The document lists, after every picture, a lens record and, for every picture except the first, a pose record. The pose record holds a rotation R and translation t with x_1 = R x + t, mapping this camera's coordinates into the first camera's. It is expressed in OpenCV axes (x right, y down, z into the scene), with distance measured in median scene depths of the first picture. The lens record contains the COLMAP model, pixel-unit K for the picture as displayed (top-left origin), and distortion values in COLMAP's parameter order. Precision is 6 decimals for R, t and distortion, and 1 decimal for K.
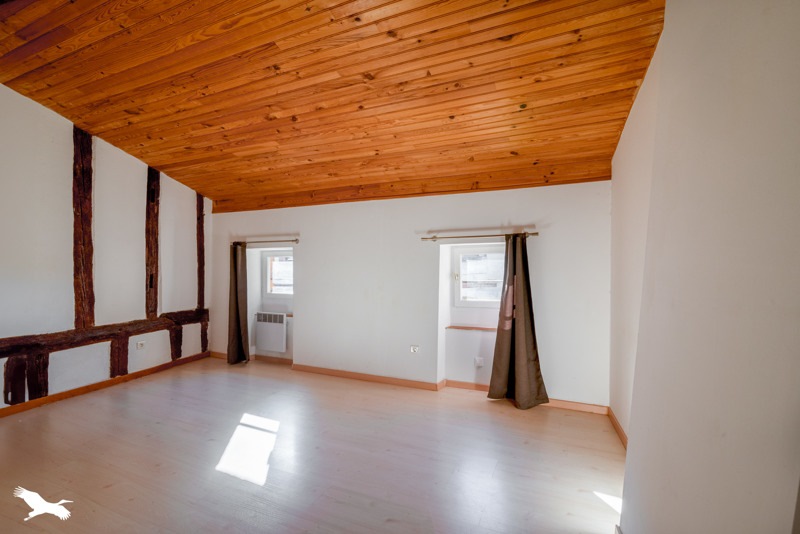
lens RADIAL K [[374.7, 0, 400.0], [0, 374.7, 267.0], [0, 0, 1]] dist [0.000165, 0.000074]
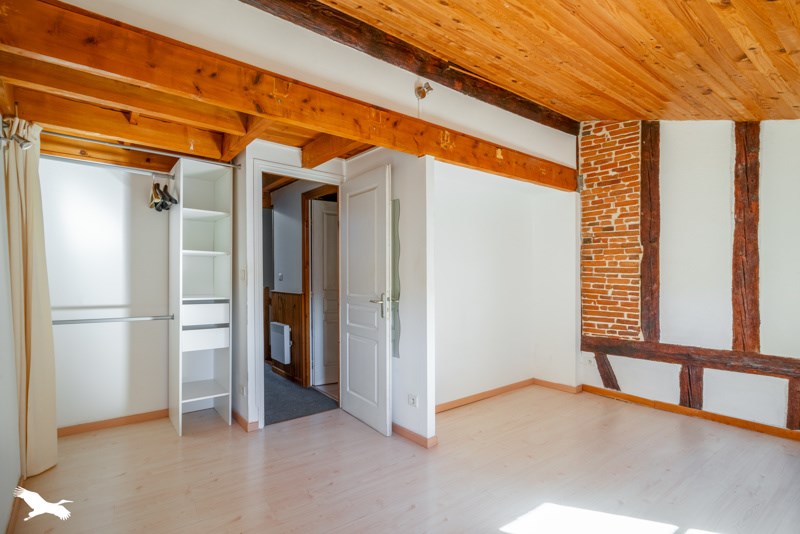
lens RADIAL K [[364.5, 0, 397.8], [0, 364.5, 274.8], [0, 0, 1]] dist [-0.000555, -0.000191]
pose [[-0.493571, 0.002315, -0.869702, 0.278294], [-0.006360, 0.999960, 0.006272, -0.015145], [0.869682, 0.008627, -0.493537, 0.732211]]
